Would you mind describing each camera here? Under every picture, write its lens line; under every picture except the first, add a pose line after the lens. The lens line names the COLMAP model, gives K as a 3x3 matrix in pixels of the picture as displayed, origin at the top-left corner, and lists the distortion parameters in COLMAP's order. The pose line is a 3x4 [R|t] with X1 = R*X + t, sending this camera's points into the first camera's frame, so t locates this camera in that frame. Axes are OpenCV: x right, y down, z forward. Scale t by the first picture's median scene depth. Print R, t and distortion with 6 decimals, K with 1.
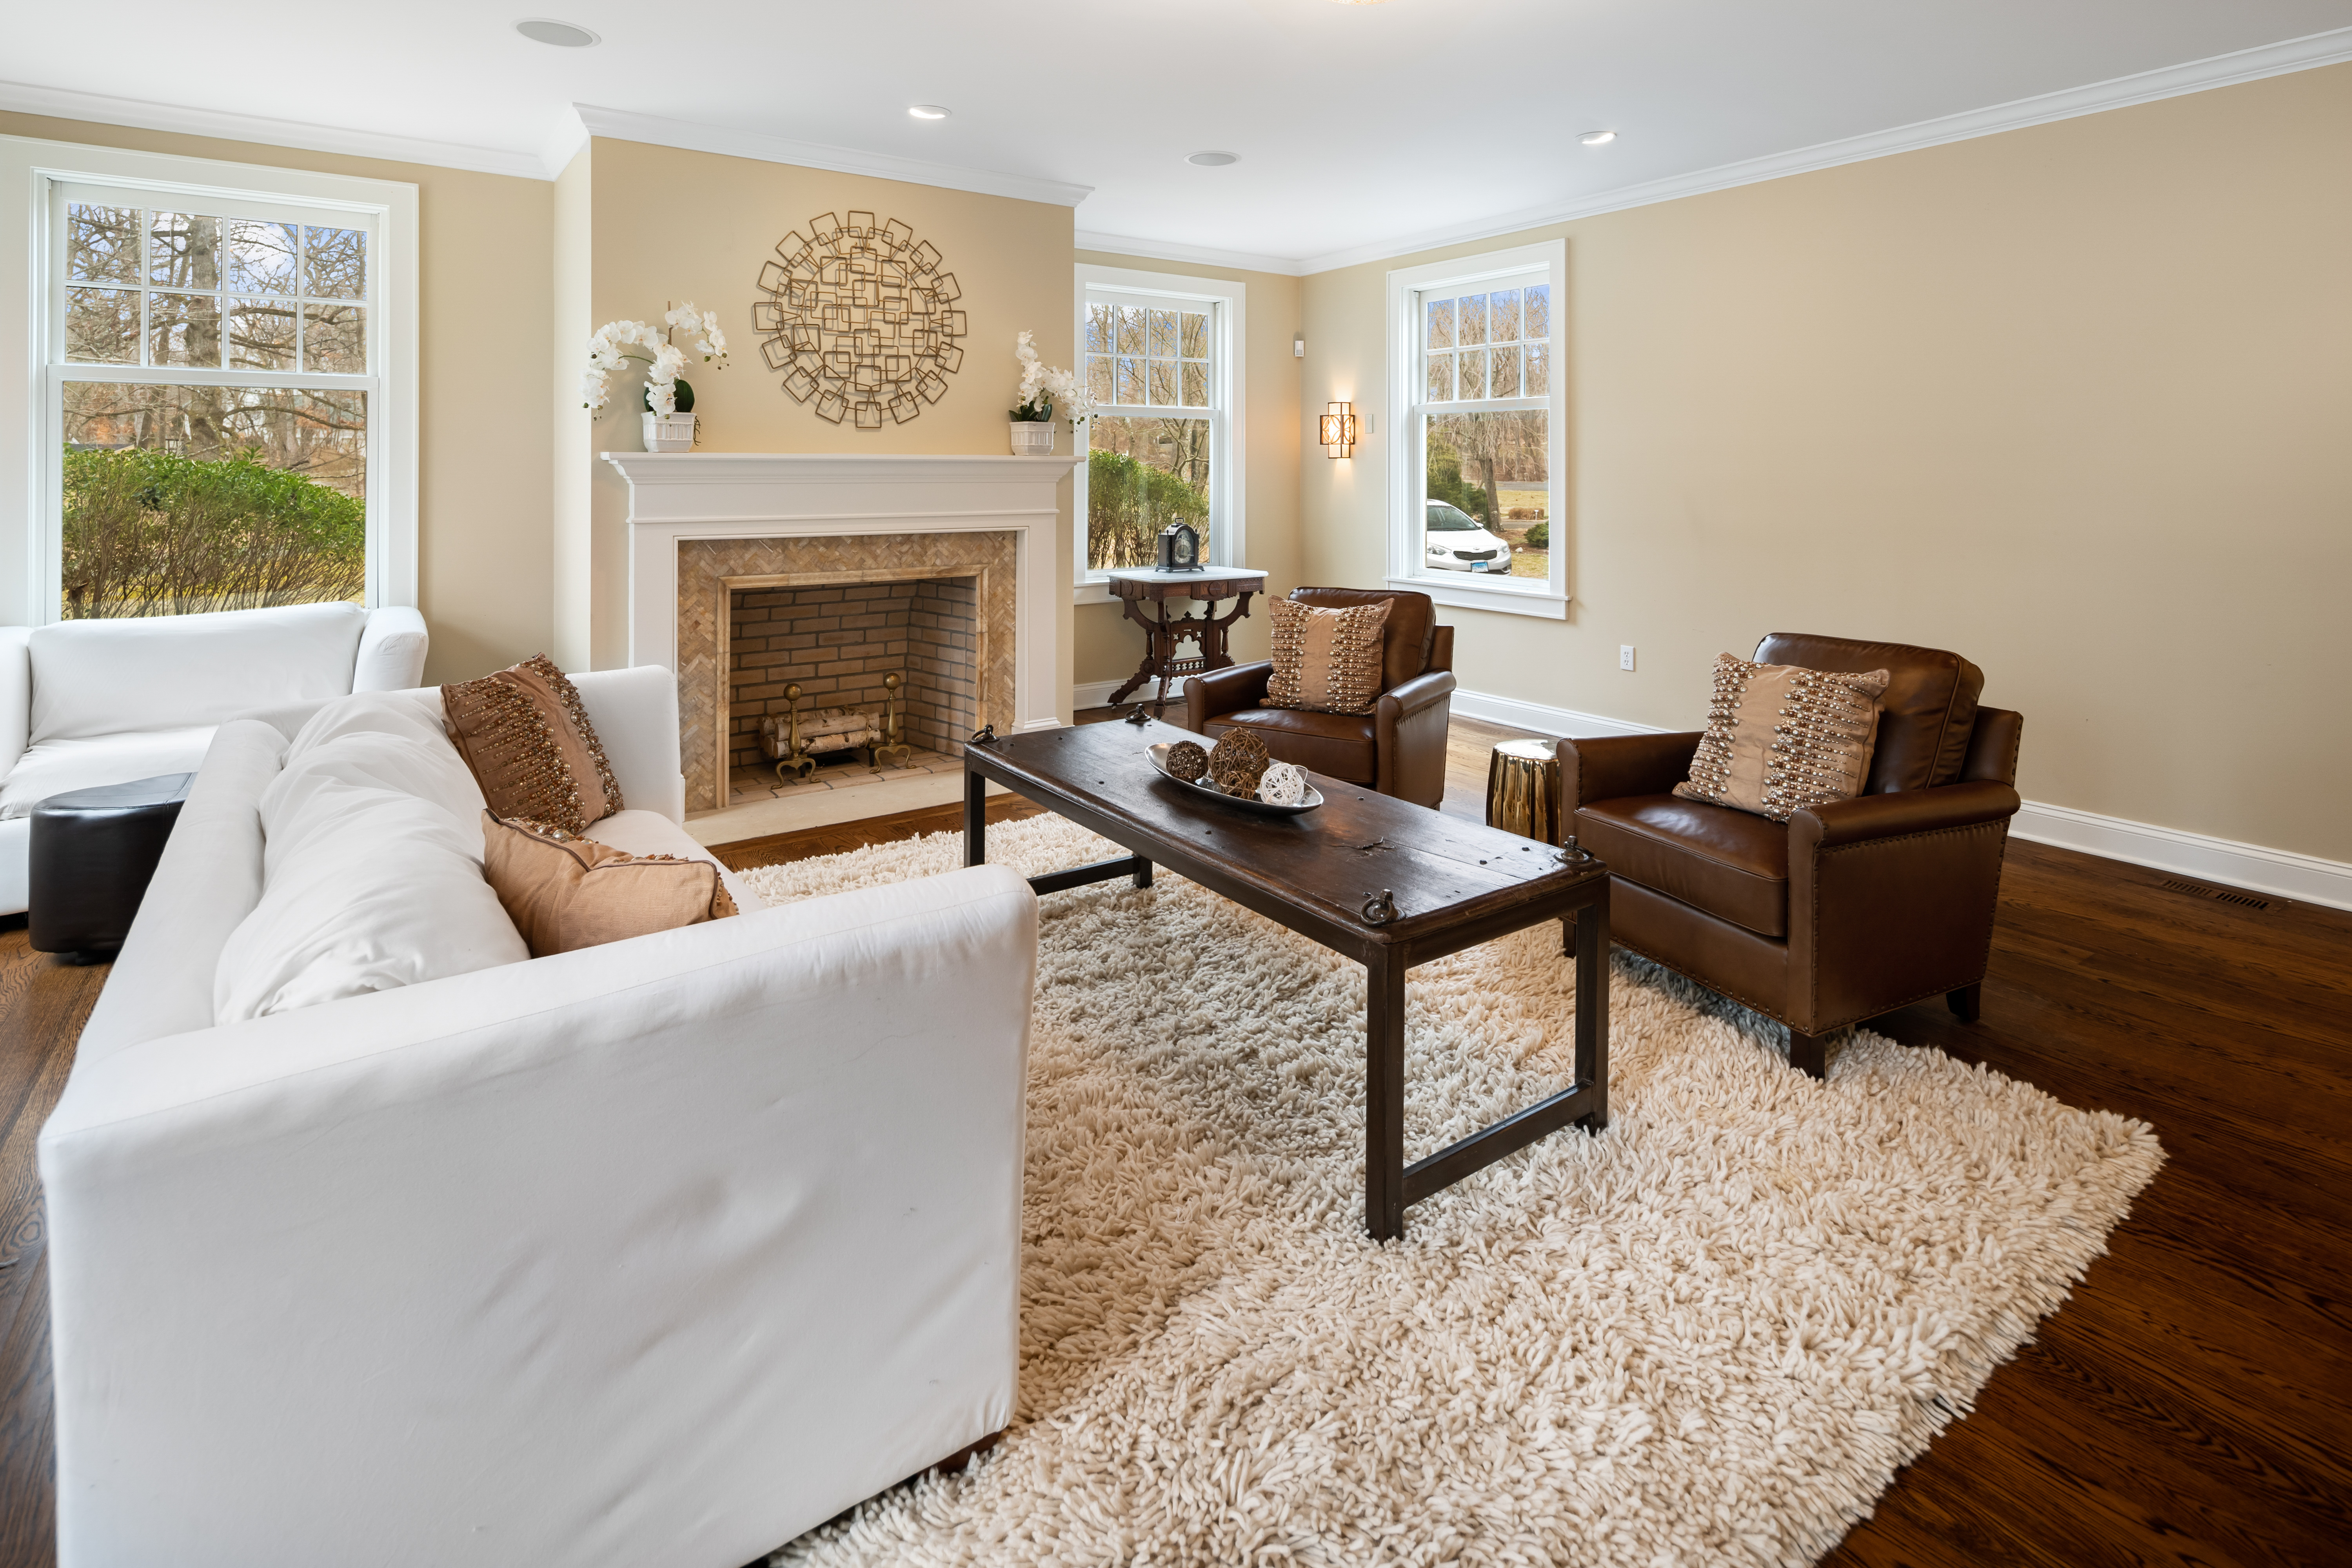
lens RADIAL K [[1160.7, 0, 1180.1], [0, 1160.7, 677.2], [0, 0, 1]] dist [-0.001068, -0.000070]
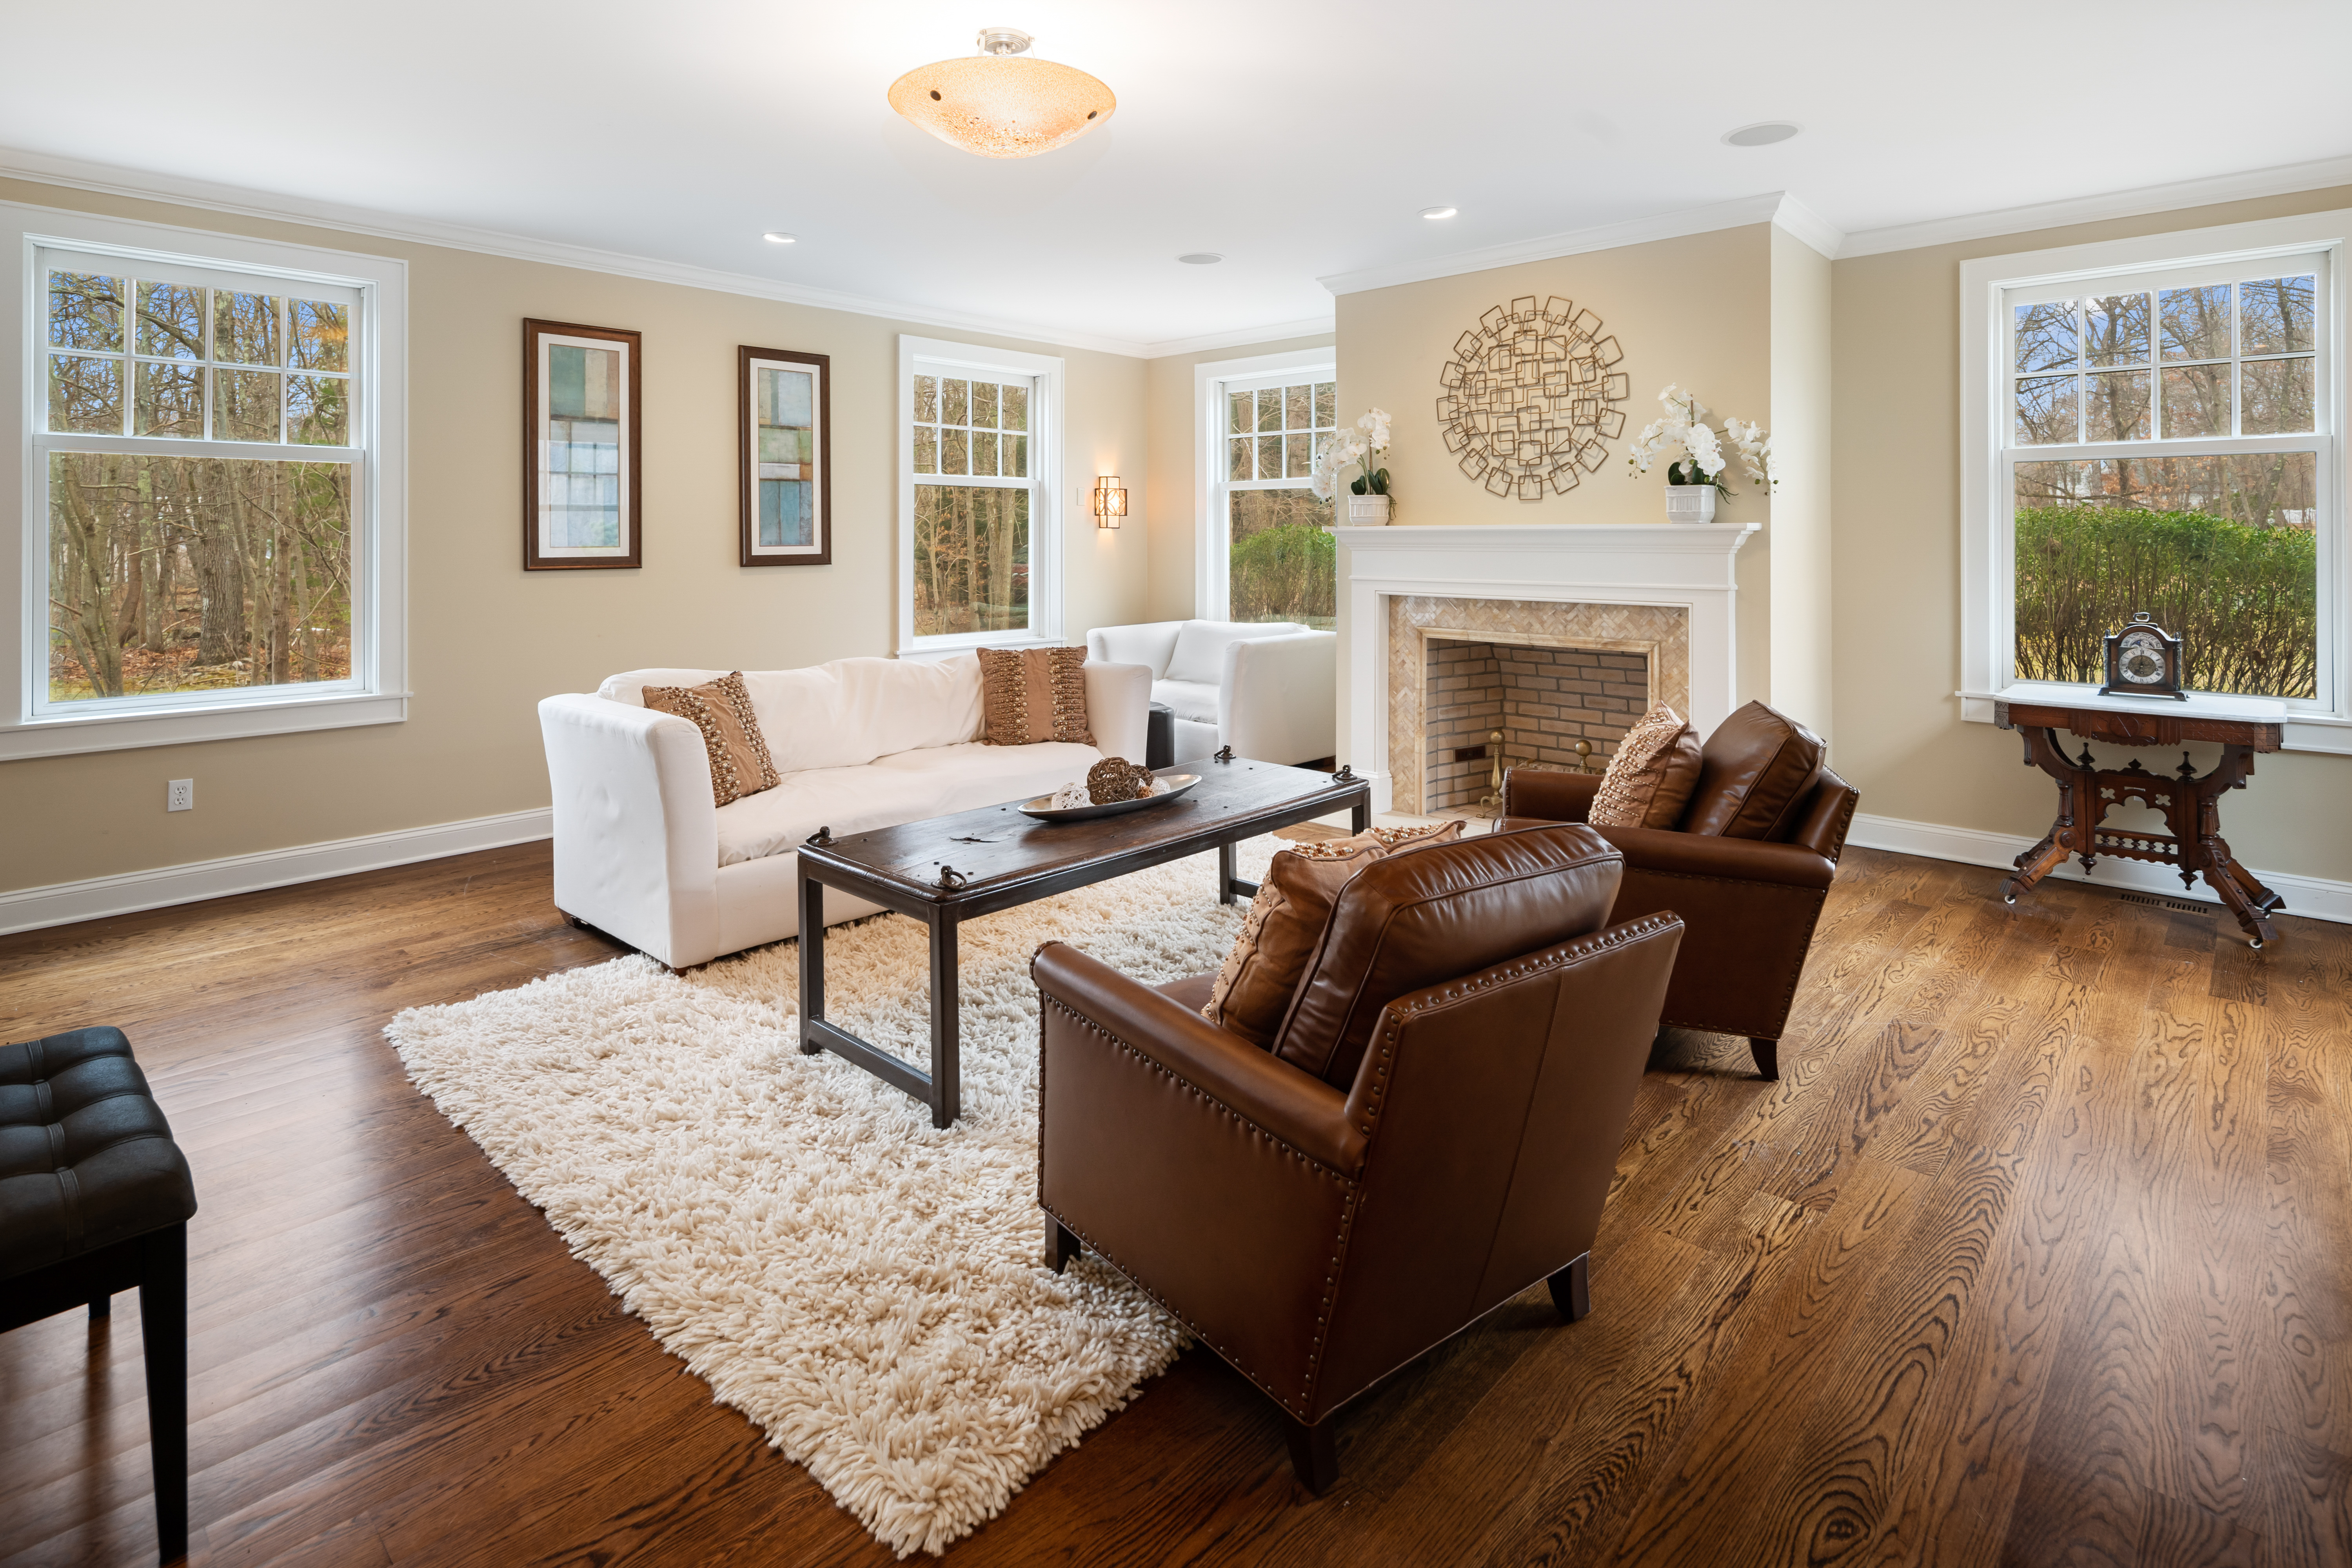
lens RADIAL K [[1135.9, 0, 1176.0], [0, 1135.9, 784.0], [0, 0, 1]] dist [0.001029, 0.000430]
pose [[0.202441, 0.206113, -0.957358, 0.721321], [-0.173674, 0.969660, 0.172037, -0.084494], [0.963771, 0.131440, 0.232095, 0.478176]]
